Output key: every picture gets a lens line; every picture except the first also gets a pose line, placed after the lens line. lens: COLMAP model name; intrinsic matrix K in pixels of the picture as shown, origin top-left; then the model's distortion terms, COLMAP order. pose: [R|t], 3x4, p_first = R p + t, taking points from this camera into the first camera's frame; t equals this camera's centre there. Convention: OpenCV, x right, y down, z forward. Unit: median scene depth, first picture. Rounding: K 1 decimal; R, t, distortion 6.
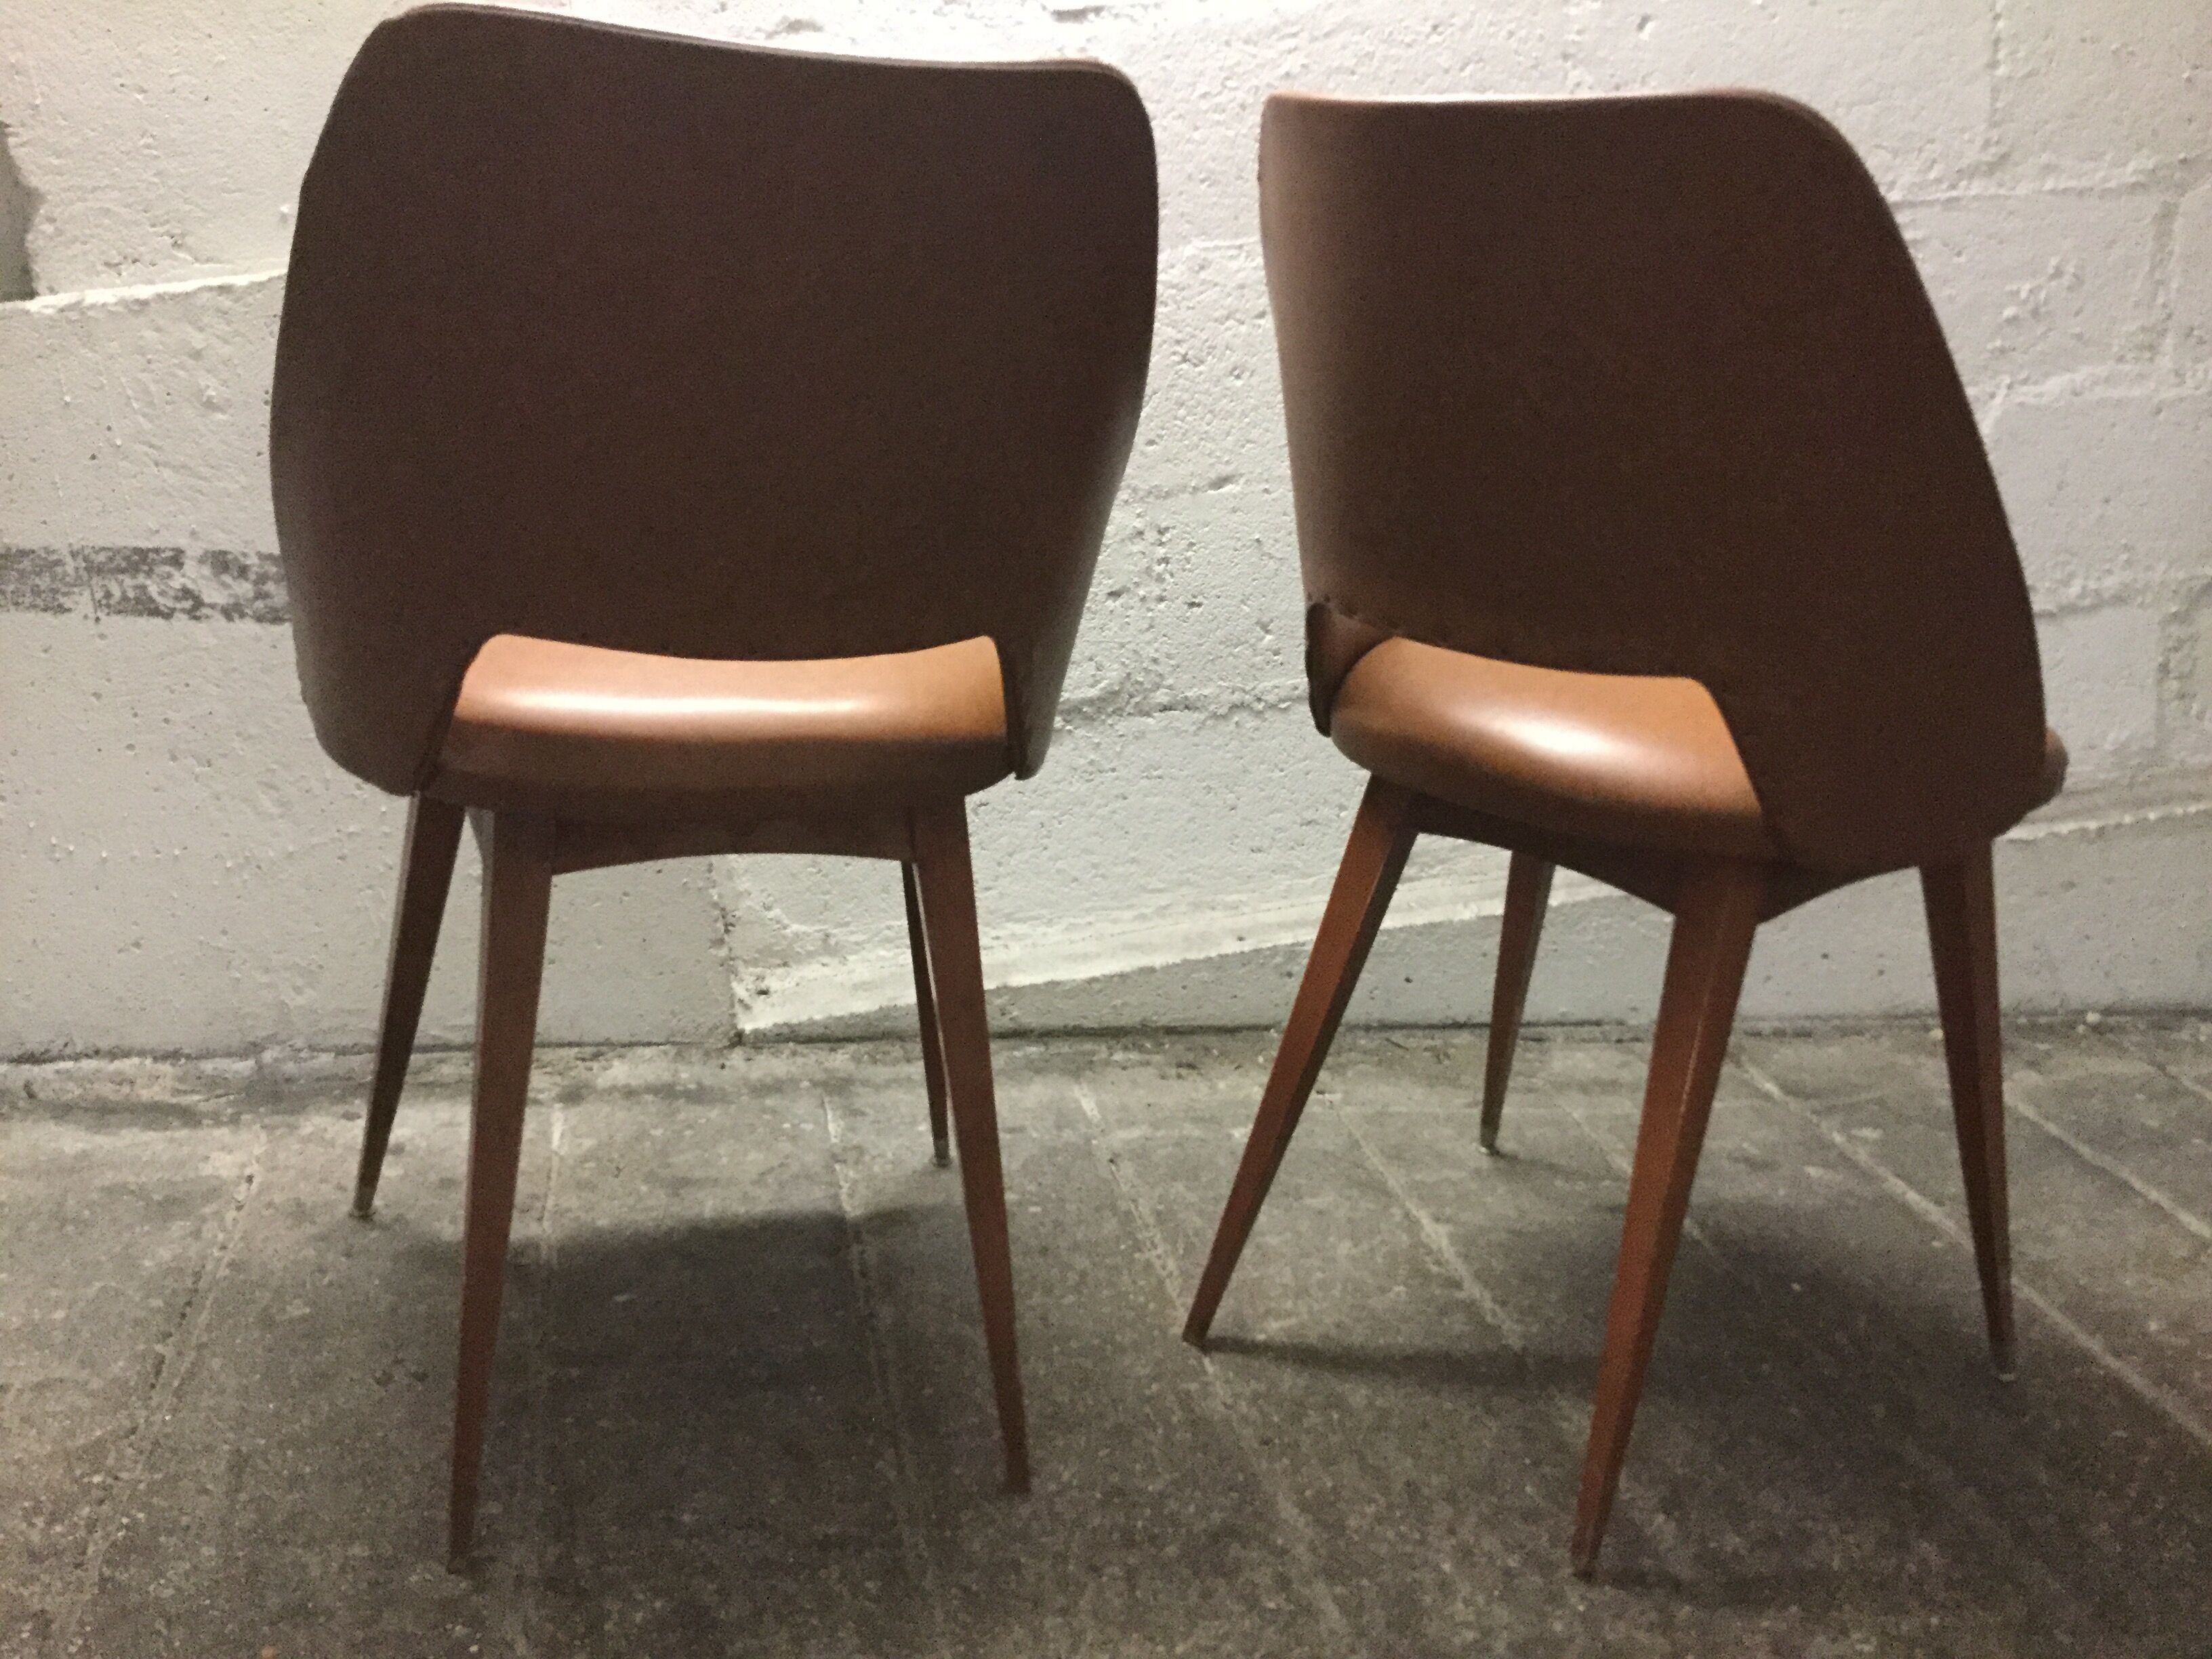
lens RADIAL K [[2070.8, 0, 1120.0], [0, 2070.8, 831.1], [0, 0, 1]] dist [0.091922, -0.199444]
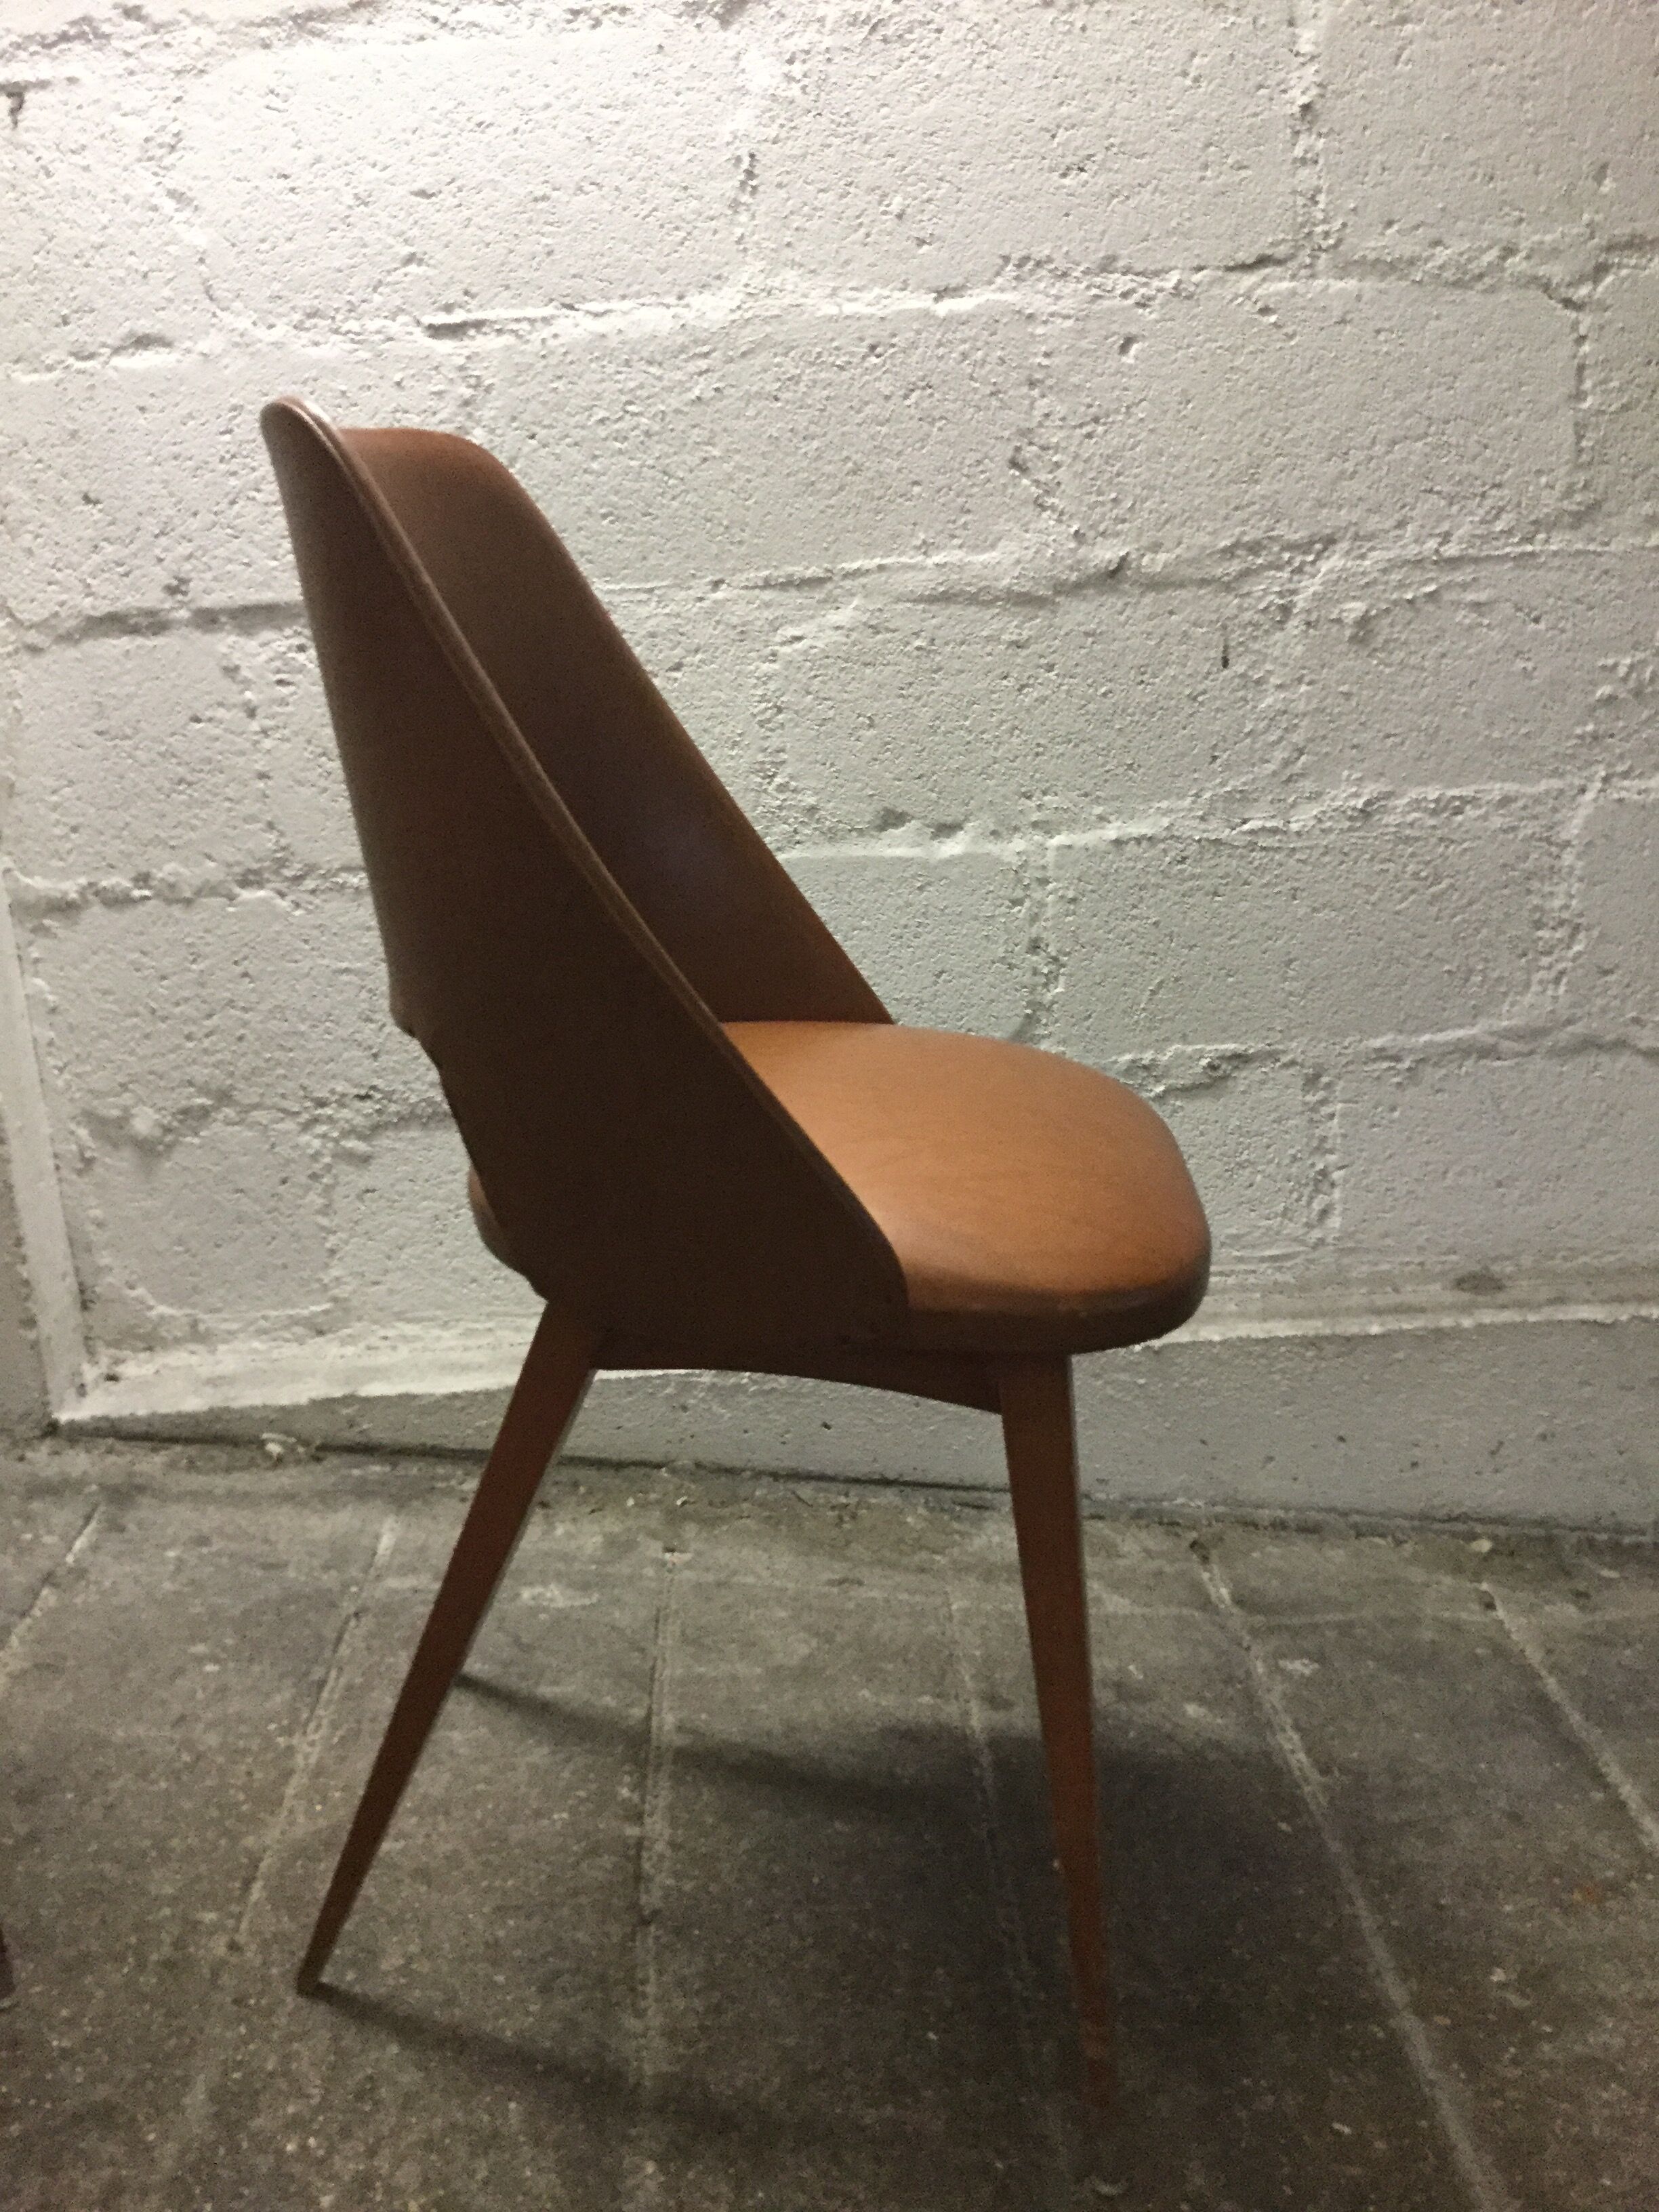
lens RADIAL K [[2070.8, 0, 791.0], [0, 2070.8, 1117.2], [0, 0, 1]] dist [0.091922, -0.199444]
pose [[0.983035, 0.066467, -0.170953, 0.274151], [-0.071210, 0.997224, -0.021757, -0.039015], [0.169032, 0.033561, 0.985039, 0.134745]]
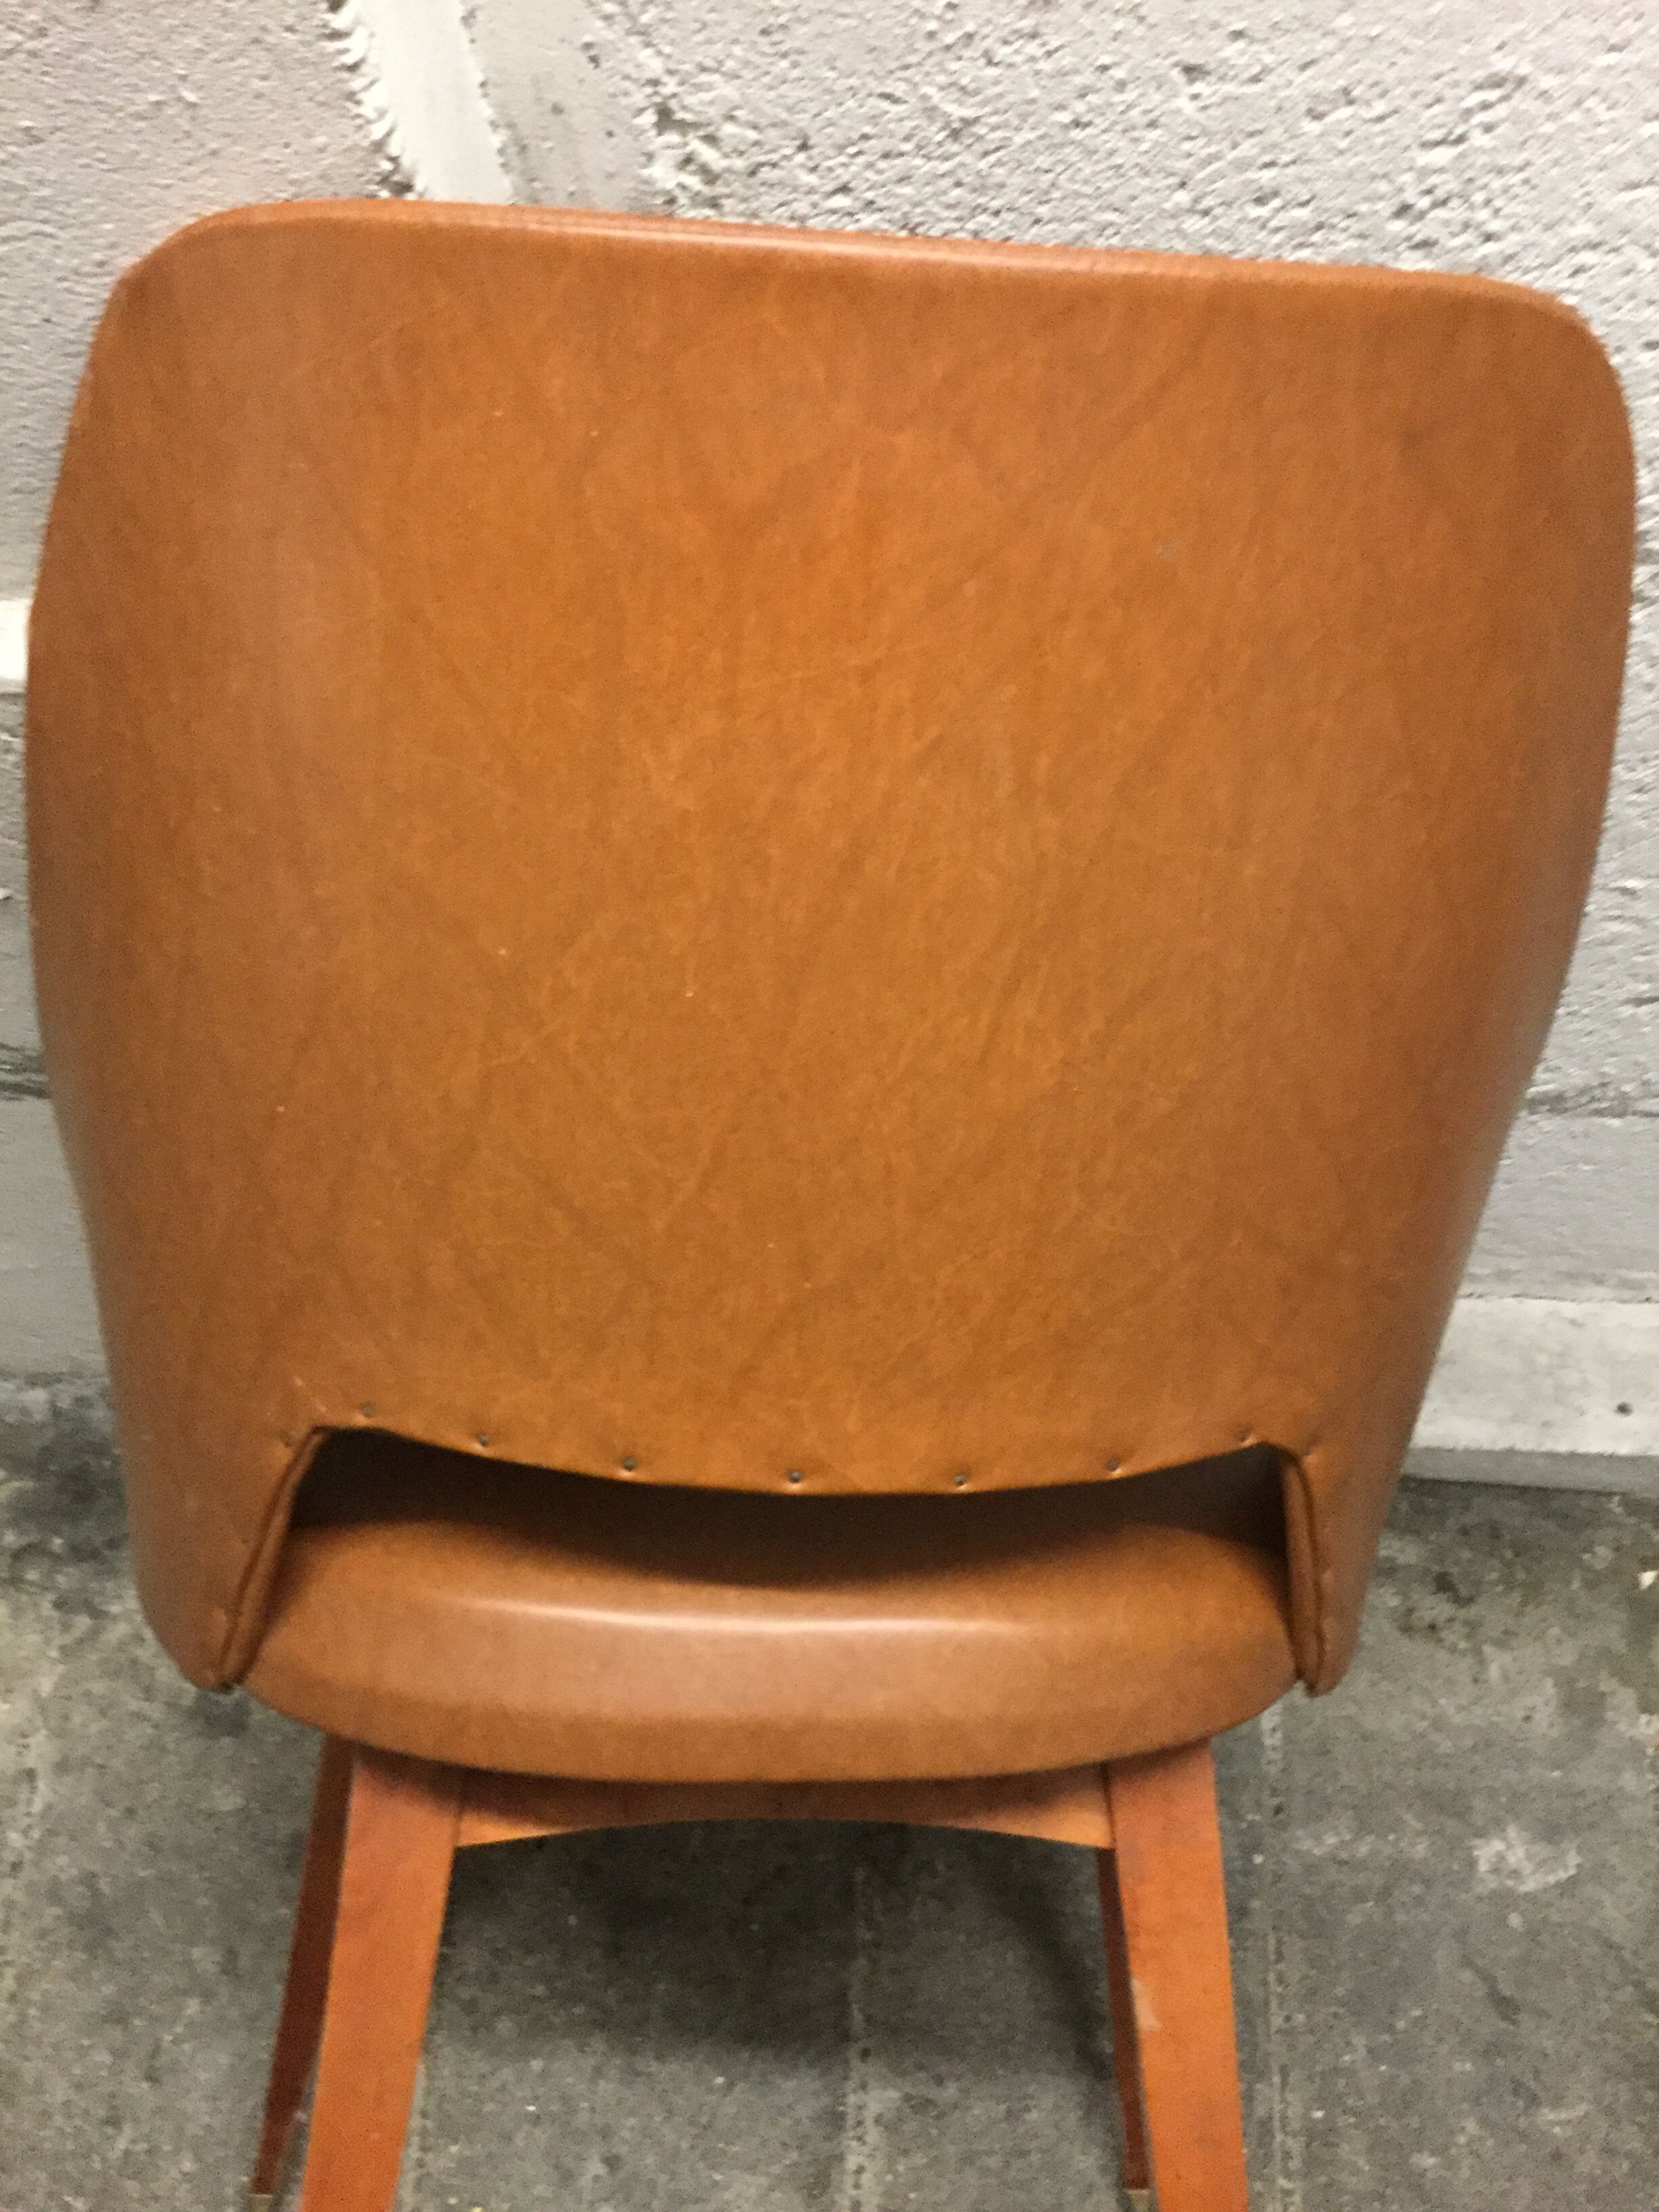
lens RADIAL K [[2070.8, 0, 791.0], [0, 2070.8, 1117.2], [0, 0, 1]] dist [0.091922, -0.199444]
pose [[0.964272, 0.247467, -0.094546, -0.132290], [-0.093821, 0.652778, 0.751717, -0.422639], [0.247743, -0.715989, 0.652674, 0.634063]]
